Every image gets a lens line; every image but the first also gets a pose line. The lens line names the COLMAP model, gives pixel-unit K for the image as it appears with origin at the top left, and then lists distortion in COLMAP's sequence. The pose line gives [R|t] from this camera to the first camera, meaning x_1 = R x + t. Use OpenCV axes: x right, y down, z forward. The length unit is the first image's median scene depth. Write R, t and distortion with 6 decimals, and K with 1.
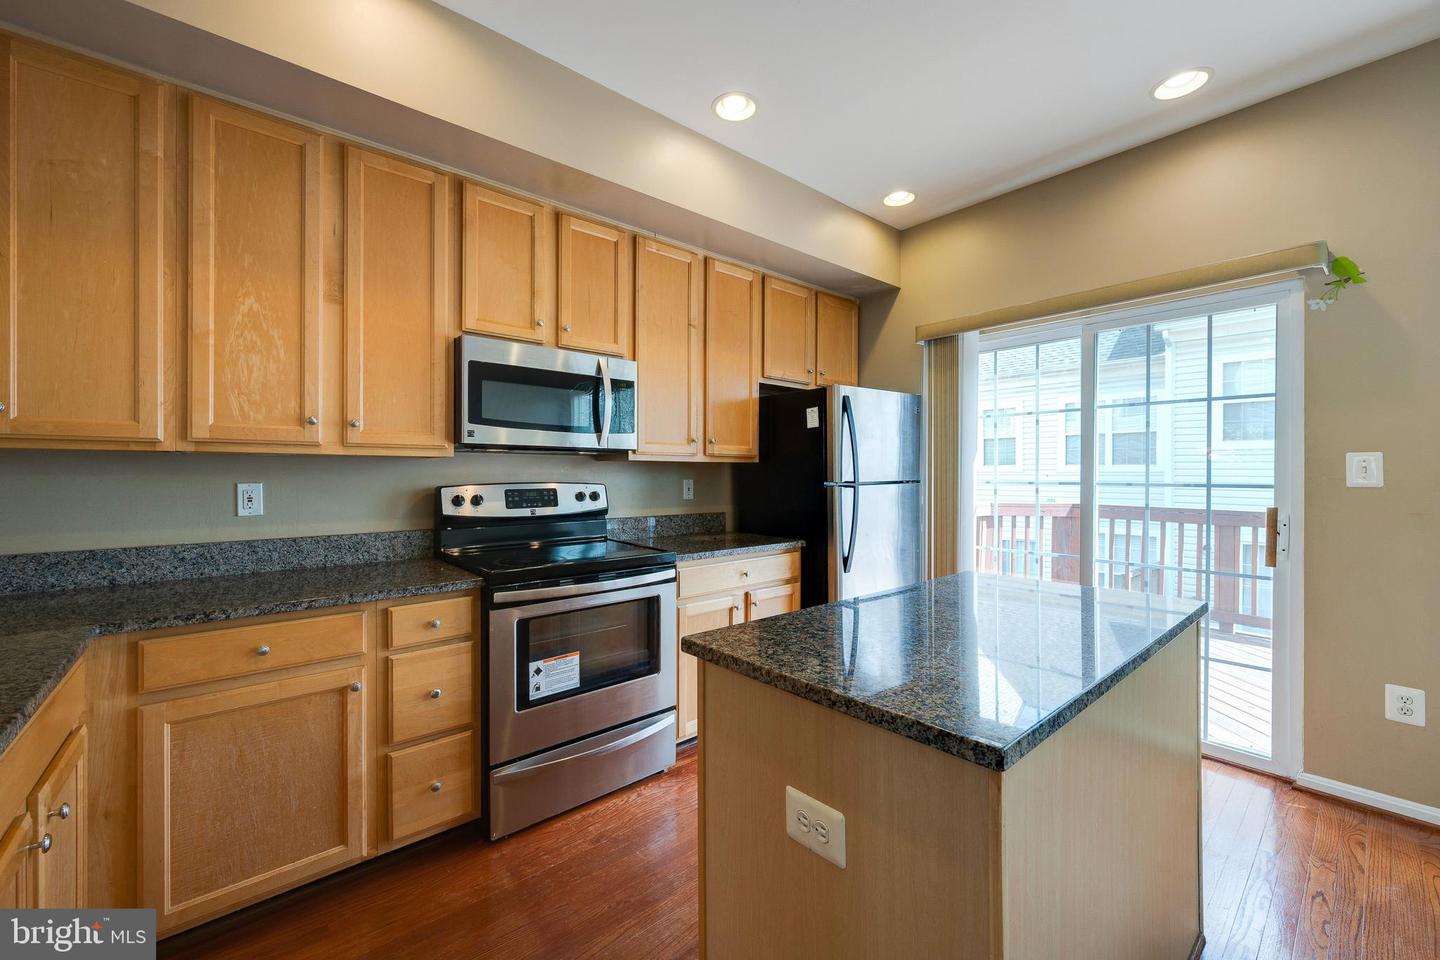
lens RADIAL K [[568.9, 0, 720.0], [0, 568.9, 480.0], [0, 0, 1]] dist [0.000816, -0.000033]
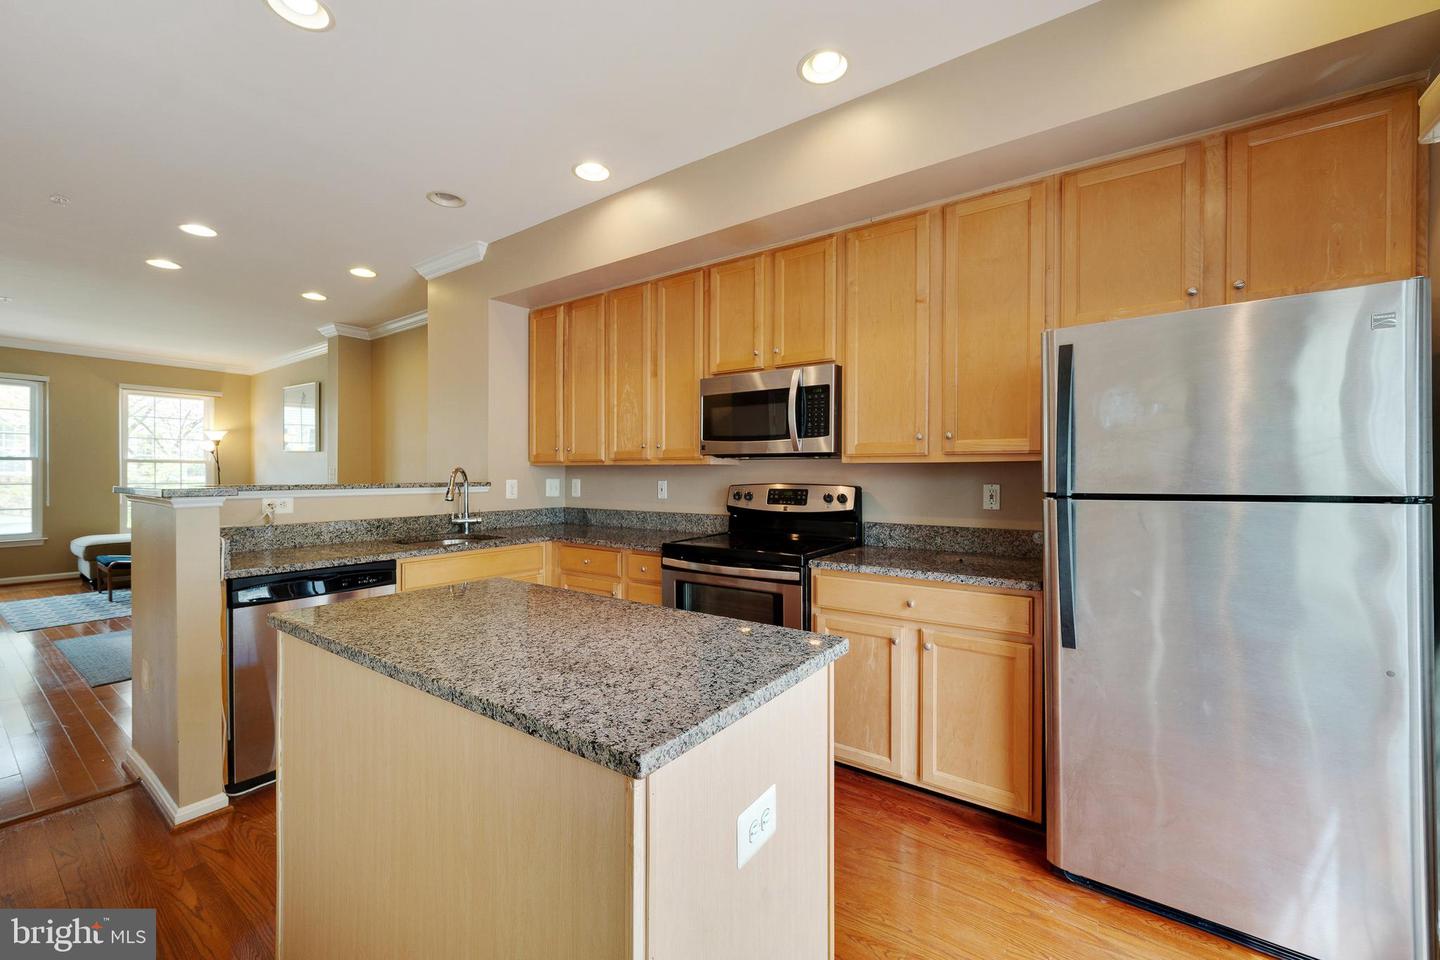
lens RADIAL K [[578.7, 0, 720.0], [0, 578.7, 480.0], [0, 0, 1]] dist [-0.000806, -0.000406]
pose [[0.240265, 0.008781, -0.970668, 0.813337], [-0.014670, 0.999878, 0.005414, -0.007551], [0.970596, 0.012938, 0.240365, 0.581707]]
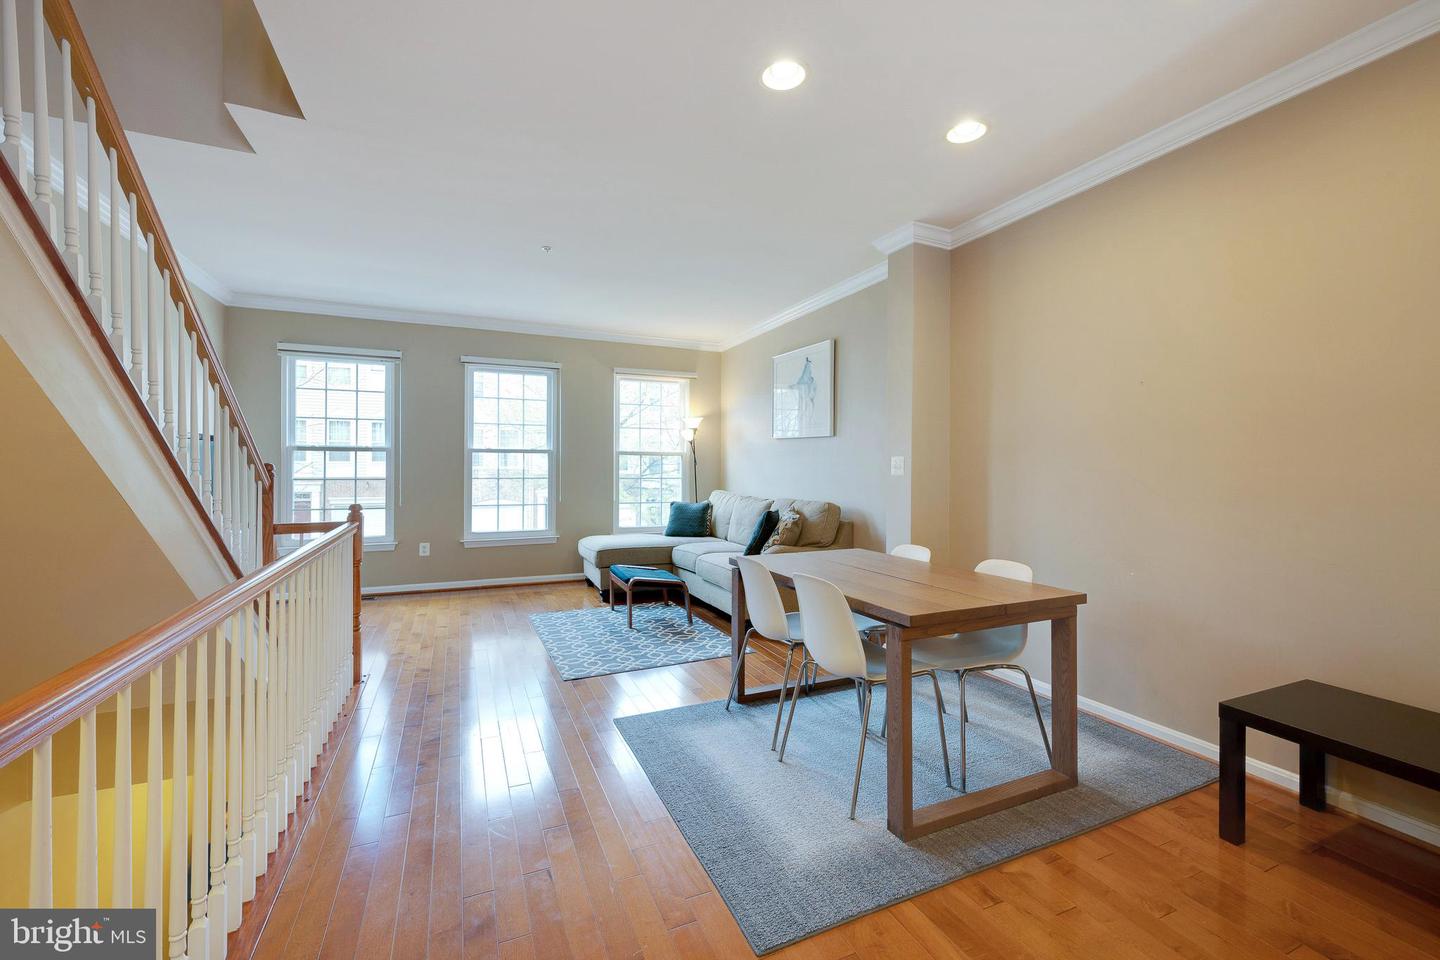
lens RADIAL K [[589.1, 0, 720.0], [0, 589.1, 480.0], [0, 0, 1]] dist [0.000615, -0.021448]
pose [[-0.284003, 0.016040, -0.958689, -0.244168], [-0.015209, 0.999659, 0.021231, 0.011381], [0.958703, 0.020611, -0.283662, -0.374014]]
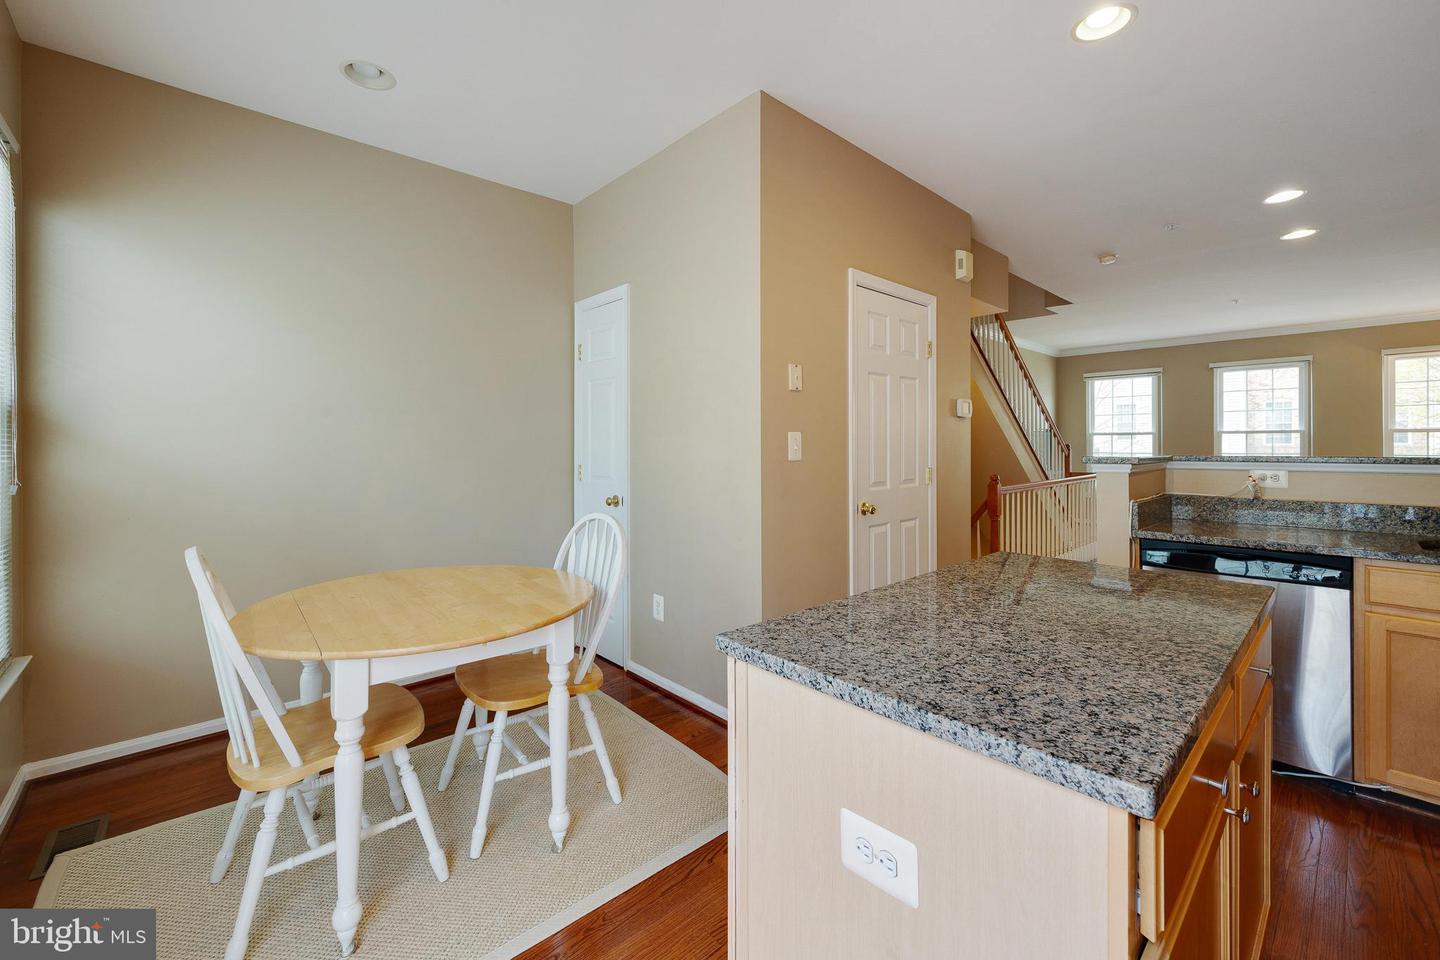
lens RADIAL K [[585.6, 0, 718.7], [0, 585.6, 445.7], [0, 0, 1]] dist [0.002360, 0.000559]
pose [[-0.999623, 0.001076, -0.027440, 0.534224], [0.000719, 0.999915, 0.013027, -0.013047], [0.027451, 0.013002, -0.999539, 1.046499]]
